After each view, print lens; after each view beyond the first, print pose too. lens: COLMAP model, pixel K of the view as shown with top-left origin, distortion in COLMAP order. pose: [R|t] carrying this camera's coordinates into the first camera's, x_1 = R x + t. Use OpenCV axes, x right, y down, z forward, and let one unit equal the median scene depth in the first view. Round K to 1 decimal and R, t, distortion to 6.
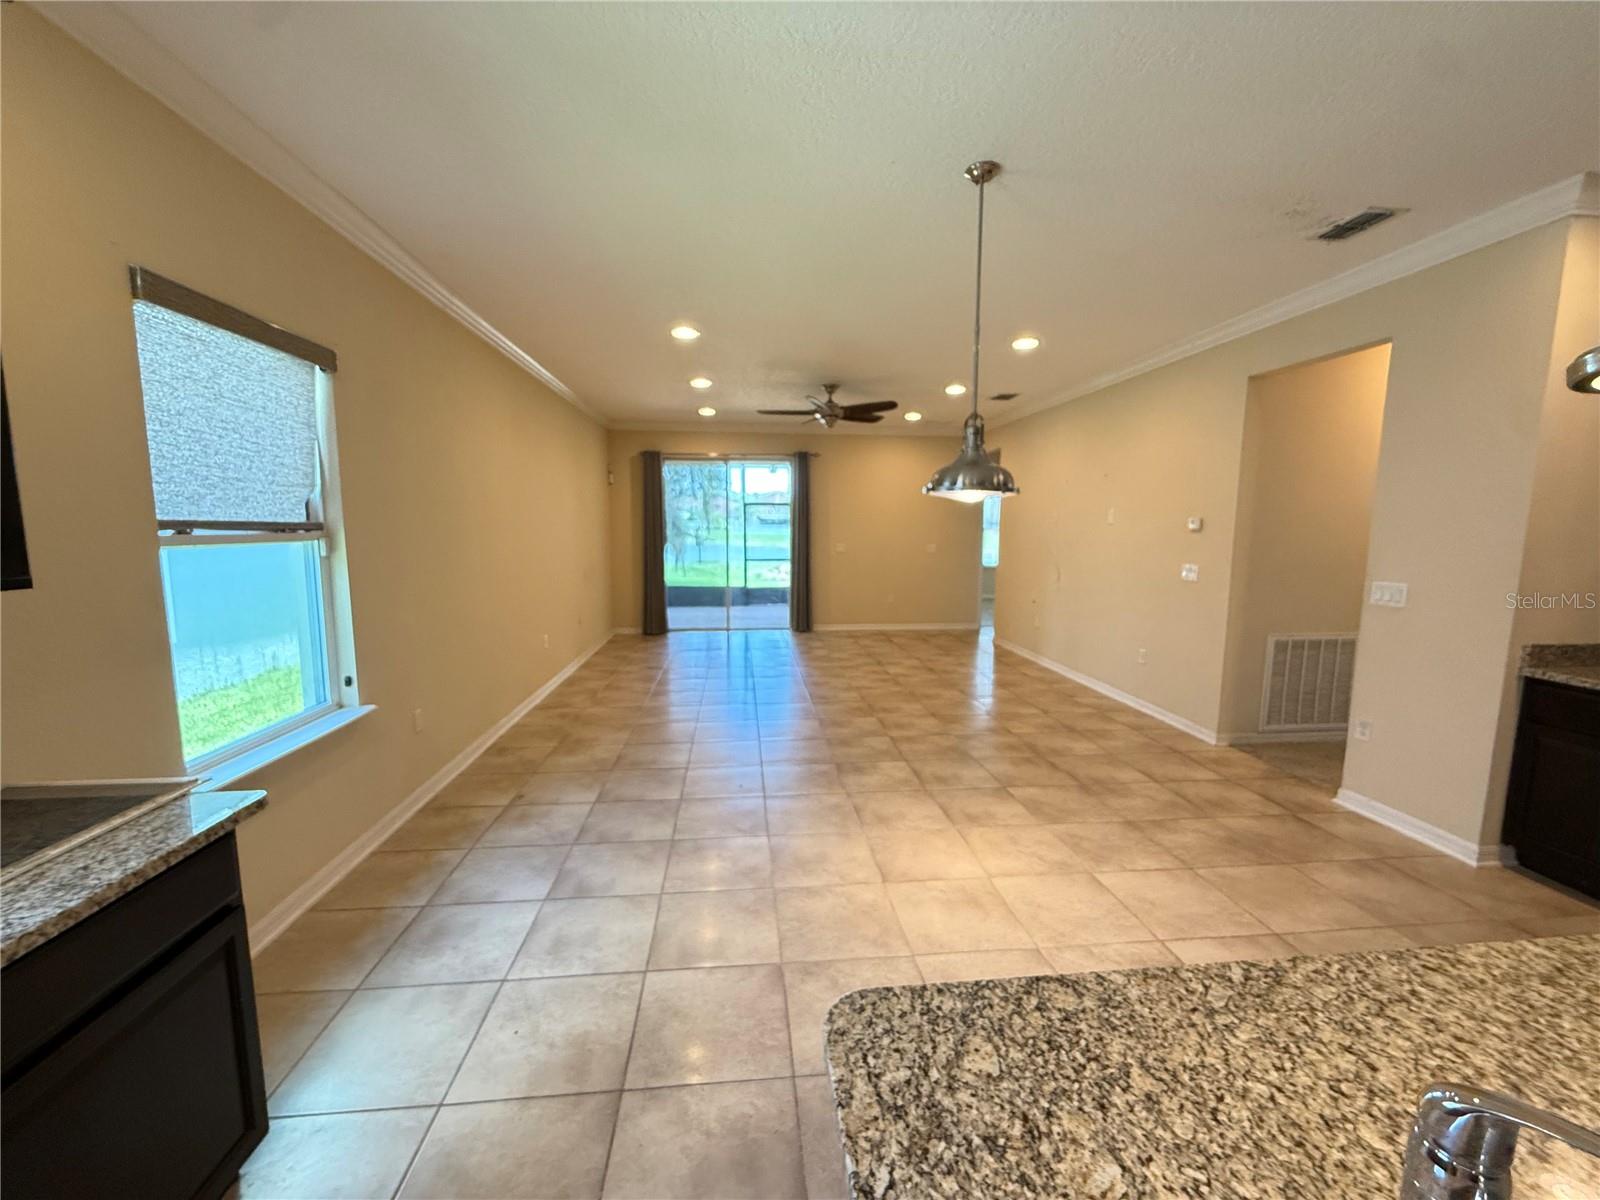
lens RADIAL K [[638.6, 0, 797.5], [0, 638.6, 602.6], [0, 0, 1]] dist [-0.001454, 0.001401]
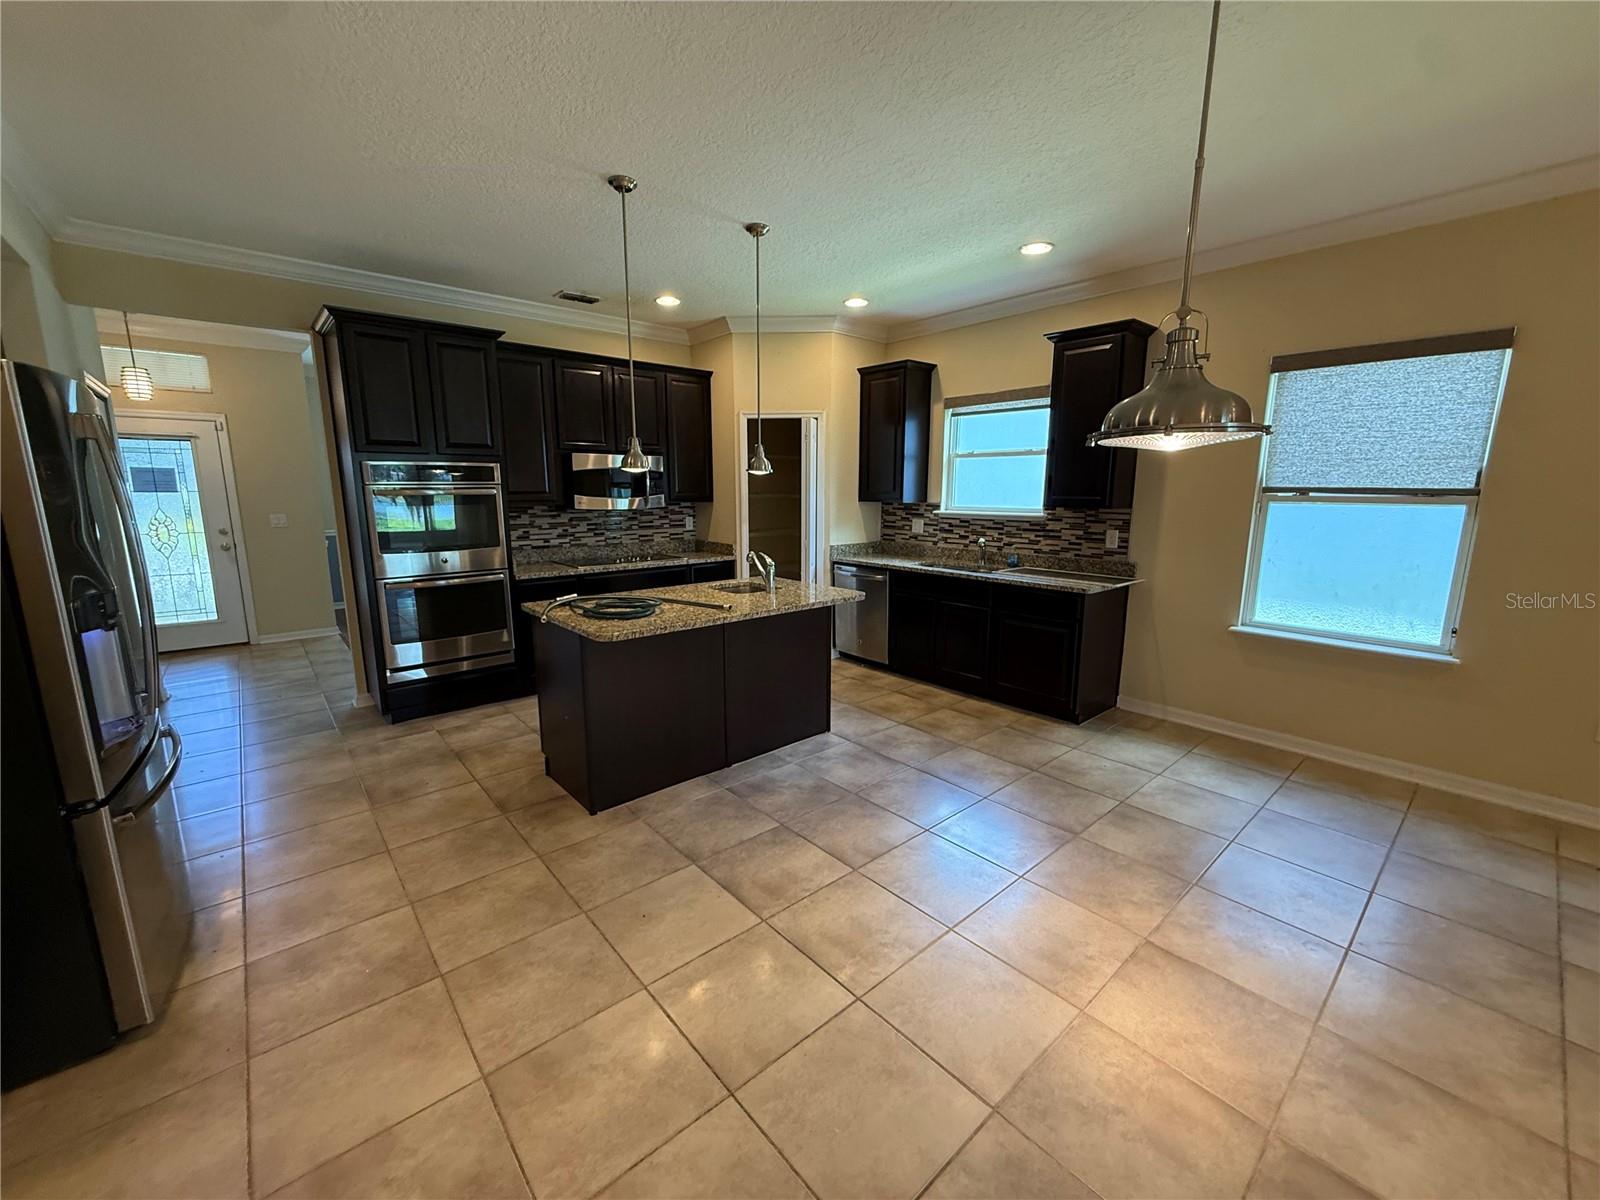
lens RADIAL K [[638.6, 0, 798.6], [0, 638.6, 604.7], [0, 0, 1]] dist [-0.001454, 0.001401]
pose [[-0.814289, 0.098934, -0.571967, 0.573307], [-0.077203, 0.958154, 0.275644, -0.094710], [0.575303, 0.268612, -0.772576, 0.794360]]
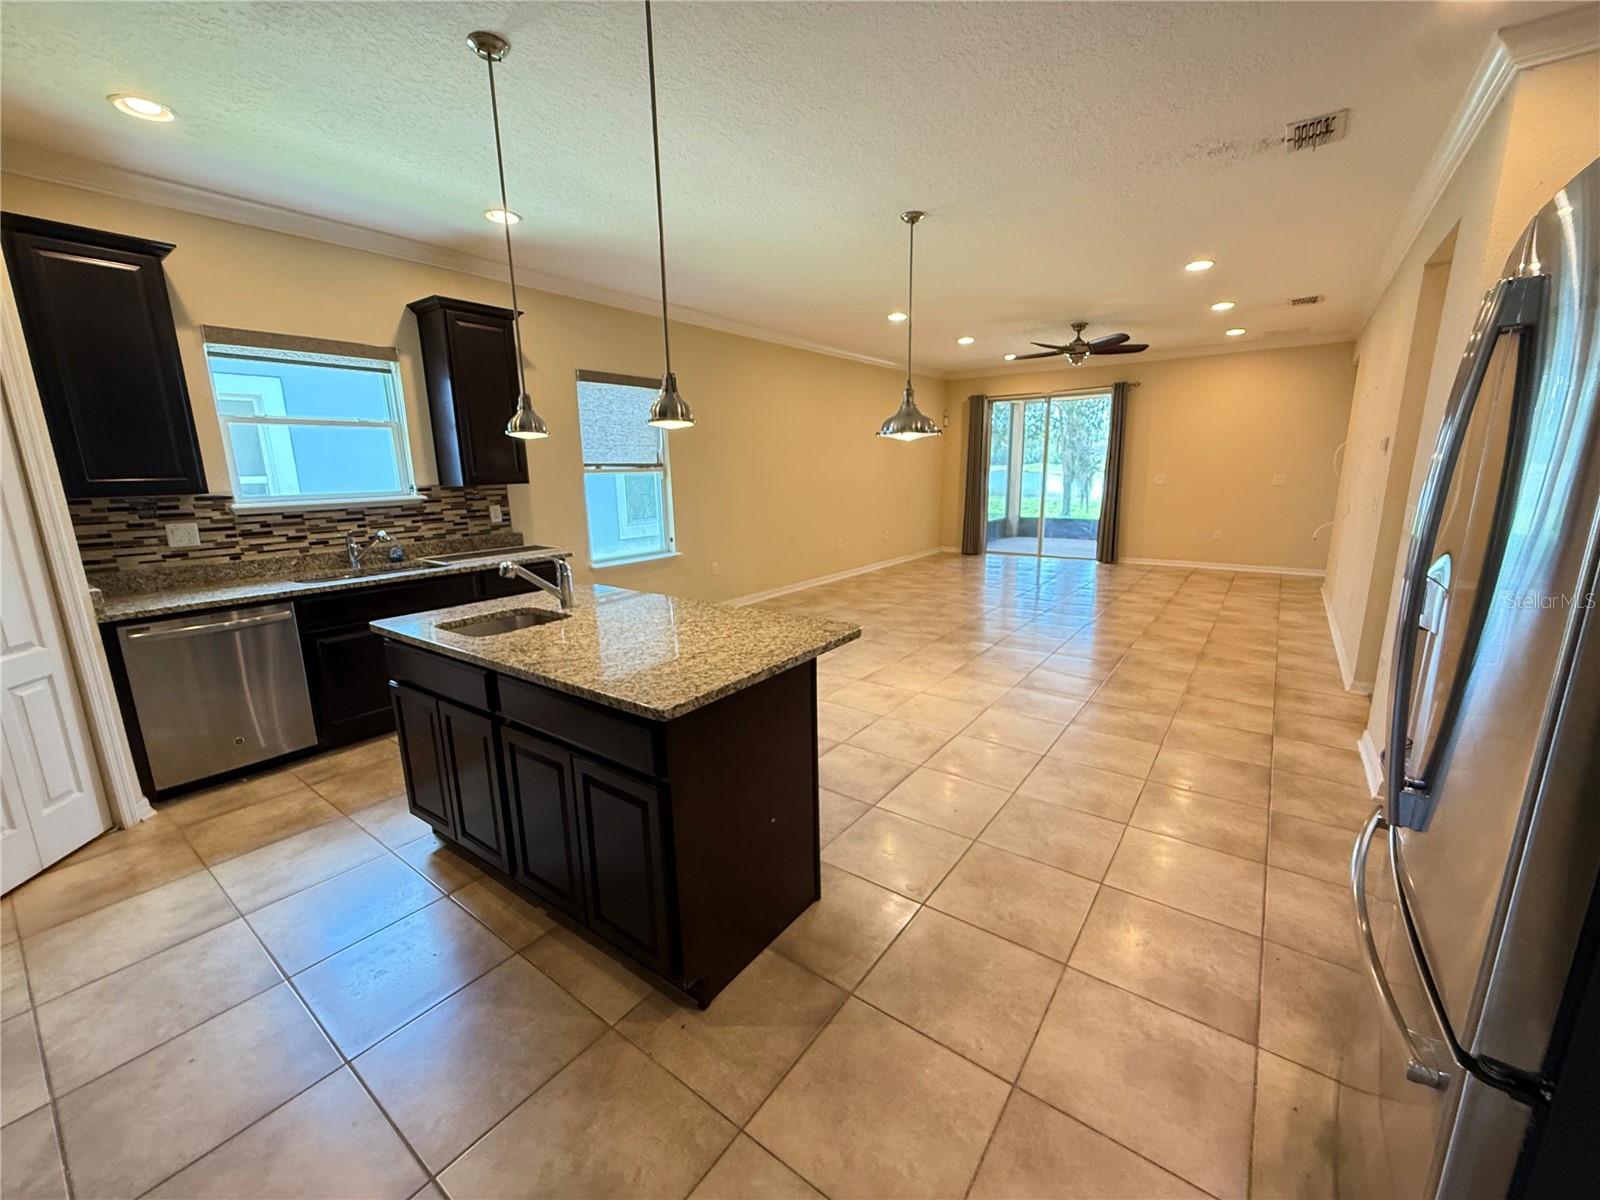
lens RADIAL K [[638.6, 0, 799.8], [0, 638.6, 603.3], [0, 0, 1]] dist [-0.001454, 0.001401]
pose [[0.742716, 0.122719, -0.658265, 0.679798], [-0.059575, 0.991274, 0.117583, 0.038588], [0.666951, -0.048115, 0.743547, -0.193551]]
